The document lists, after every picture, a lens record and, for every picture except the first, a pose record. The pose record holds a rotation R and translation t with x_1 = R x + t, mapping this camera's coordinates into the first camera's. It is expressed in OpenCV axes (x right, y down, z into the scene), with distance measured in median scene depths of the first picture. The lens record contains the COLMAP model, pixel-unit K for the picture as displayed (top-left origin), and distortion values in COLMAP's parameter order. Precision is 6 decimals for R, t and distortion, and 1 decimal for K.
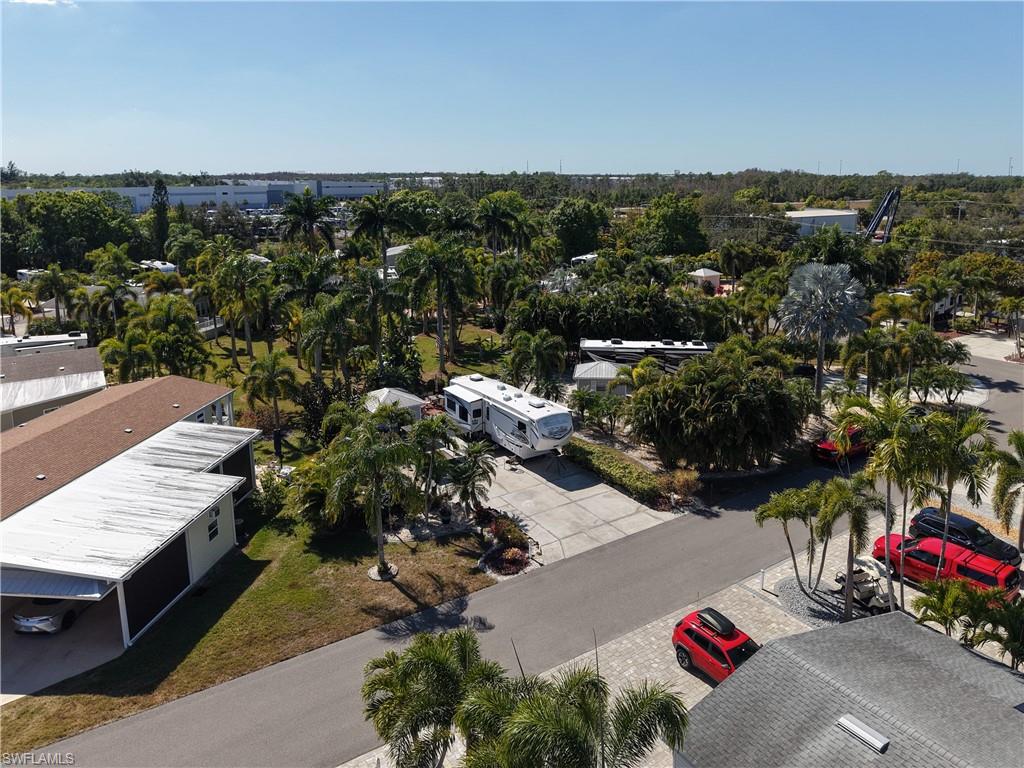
lens RADIAL K [[728.0, 0, 574.8], [0, 728.0, 317.5], [0, 0, 1]] dist [-0.005374, -0.024454]
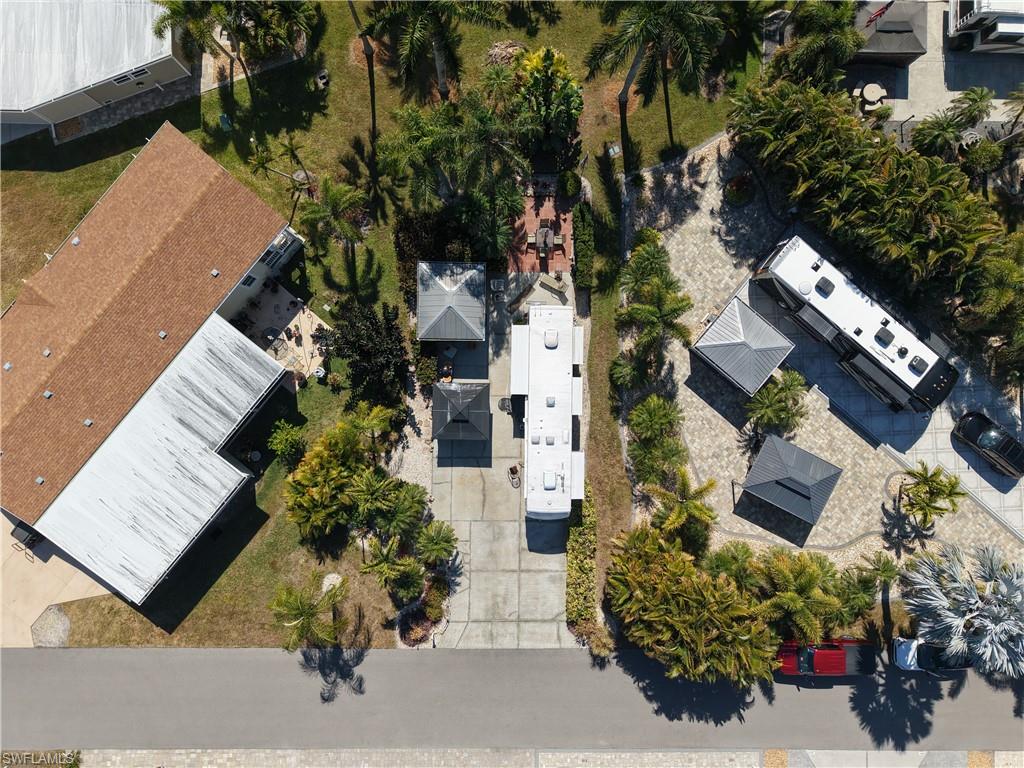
lens RADIAL K [[691.9, 0, 512.0], [0, 691.9, 384.0], [0, 0, 1]] dist [0.003994, -0.001070]
pose [[0.805335, 0.592686, 0.012613, -0.179376], [-0.132521, 0.159248, 0.978304, -0.758213], [0.577819, -0.789533, 0.206792, 0.930426]]
